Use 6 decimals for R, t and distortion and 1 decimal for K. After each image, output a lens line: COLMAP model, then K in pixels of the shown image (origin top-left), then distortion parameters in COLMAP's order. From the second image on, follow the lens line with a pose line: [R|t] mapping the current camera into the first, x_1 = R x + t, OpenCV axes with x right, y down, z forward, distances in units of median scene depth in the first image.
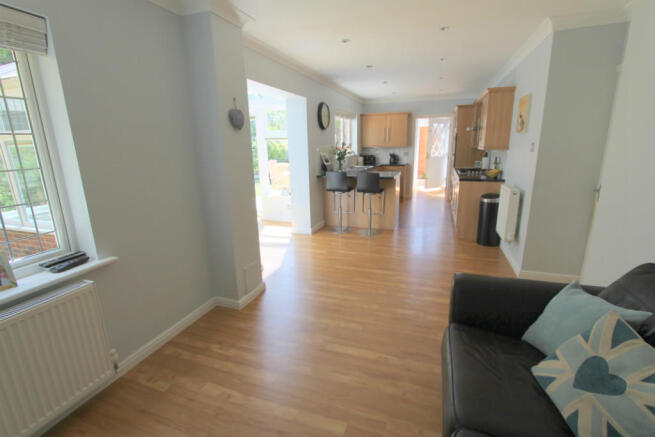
lens RADIAL K [[303.1, 0, 328.8], [0, 303.1, 217.6], [0, 0, 1]] dist [-0.014328, 0.000023]
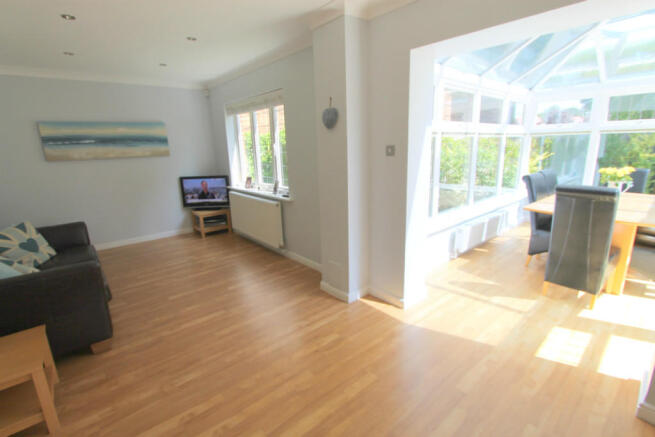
lens RADIAL K [[303.1, 0, 328.8], [0, 303.1, 217.6], [0, 0, 1]] dist [-0.014328, 0.000023]
pose [[-0.497643, 0.238504, -0.833947, 0.676103], [-0.172300, 0.915111, 0.364534, -0.419900], [0.850097, 0.325097, -0.414304, 1.646644]]
